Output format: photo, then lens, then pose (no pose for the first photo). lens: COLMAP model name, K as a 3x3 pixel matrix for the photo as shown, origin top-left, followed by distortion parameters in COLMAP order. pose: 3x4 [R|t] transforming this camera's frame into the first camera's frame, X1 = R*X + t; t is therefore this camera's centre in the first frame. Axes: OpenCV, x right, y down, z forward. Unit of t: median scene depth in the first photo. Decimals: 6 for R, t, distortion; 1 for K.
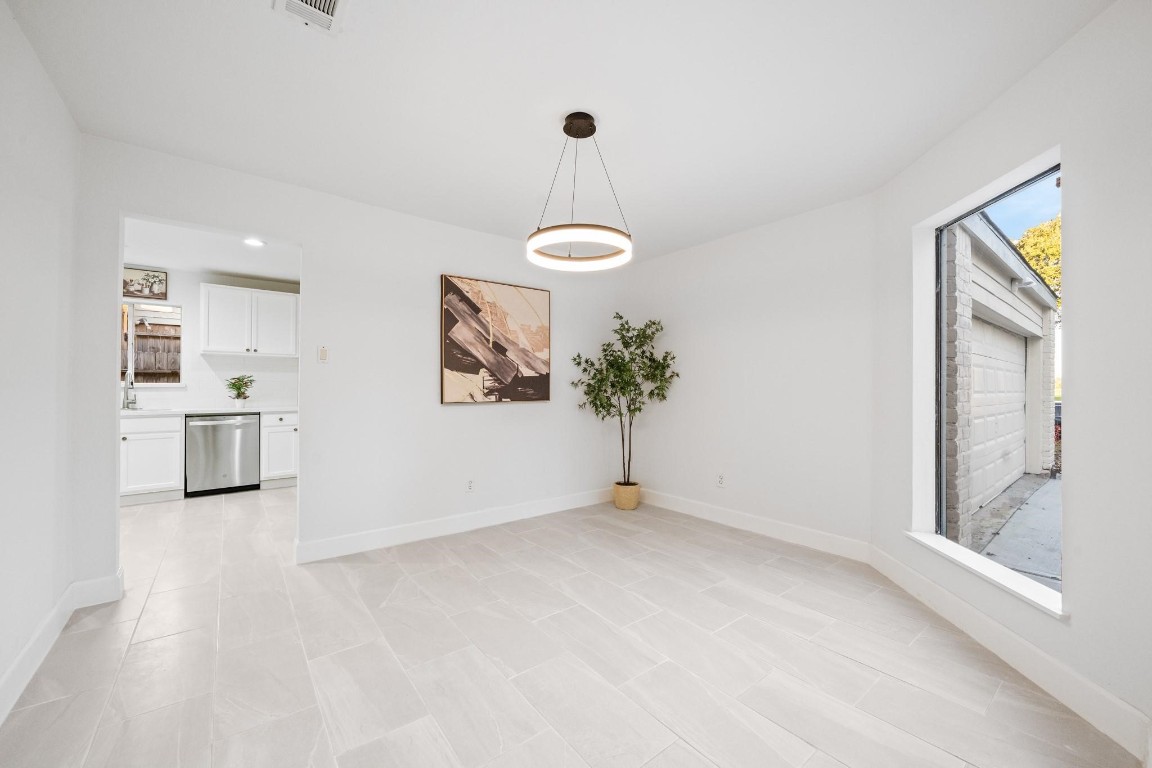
lens RADIAL K [[443.3, 0, 576.0], [0, 443.3, 384.0], [0, 0, 1]] dist [-0.007982, -0.000054]
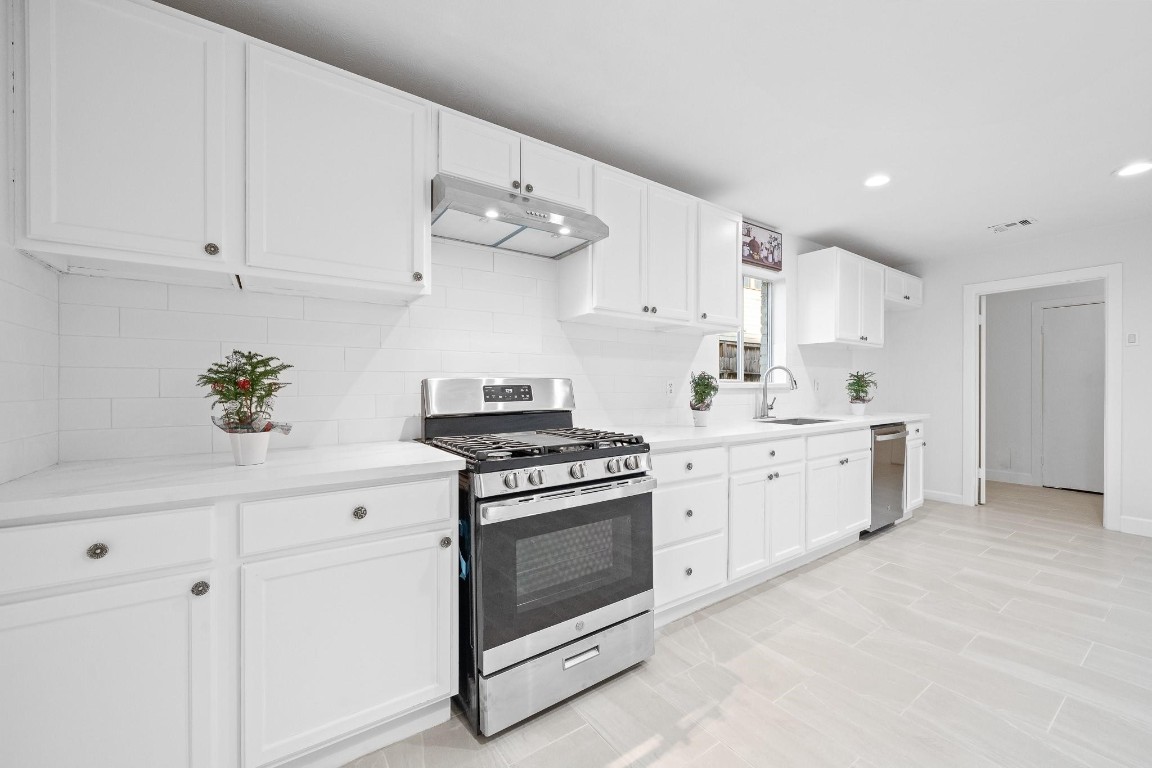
lens RADIAL K [[444.5, 0, 582.3], [0, 444.5, 388.5], [0, 0, 1]] dist [-0.000560, -0.000127]
pose [[0.997656, -0.002630, -0.068372, -1.221474], [0.003438, 0.999926, 0.011703, -0.001688], [0.068336, -0.011911, 0.997591, 0.223542]]
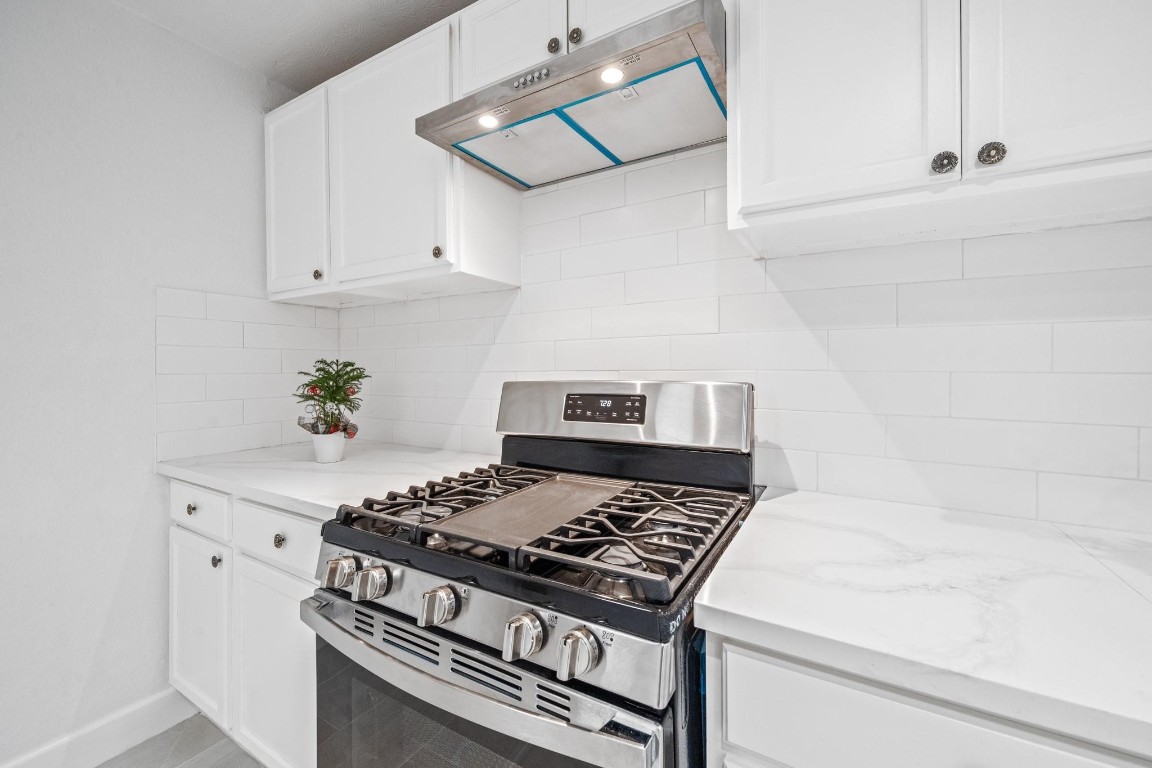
lens RADIAL K [[462.1, 0, 565.2], [0, 462.1, 375.3], [0, 0, 1]] dist [-0.000877, -0.000167]
pose [[0.356264, 0.002545, -0.934382, -1.082698], [0.012400, 0.999895, 0.007451, -0.013216], [0.934303, -0.014241, 0.356195, 0.541497]]
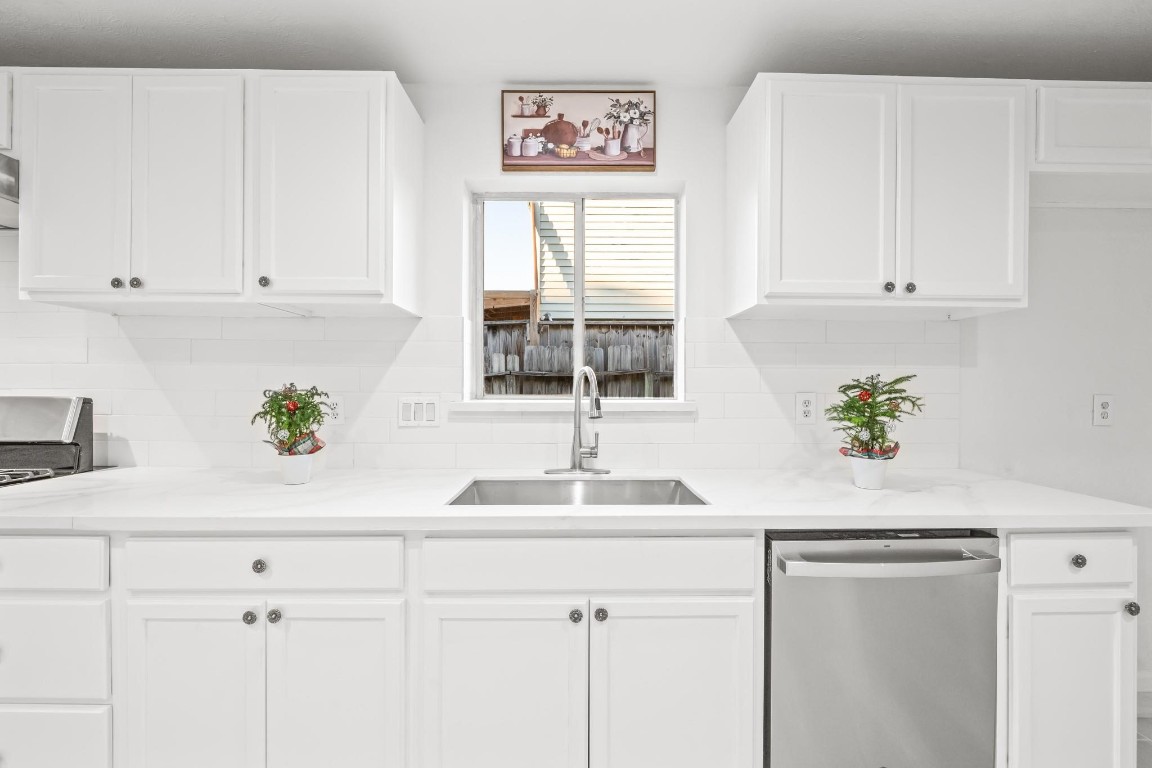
lens RADIAL K [[451.4, 0, 579.6], [0, 451.4, 389.7], [0, 0, 1]] dist [-0.001418, -0.000262]
pose [[0.785202, 0.000887, -0.619239, -0.754648], [0.003117, 0.999981, 0.005385, -0.012848], [0.619232, -0.006159, 0.785184, 0.674973]]
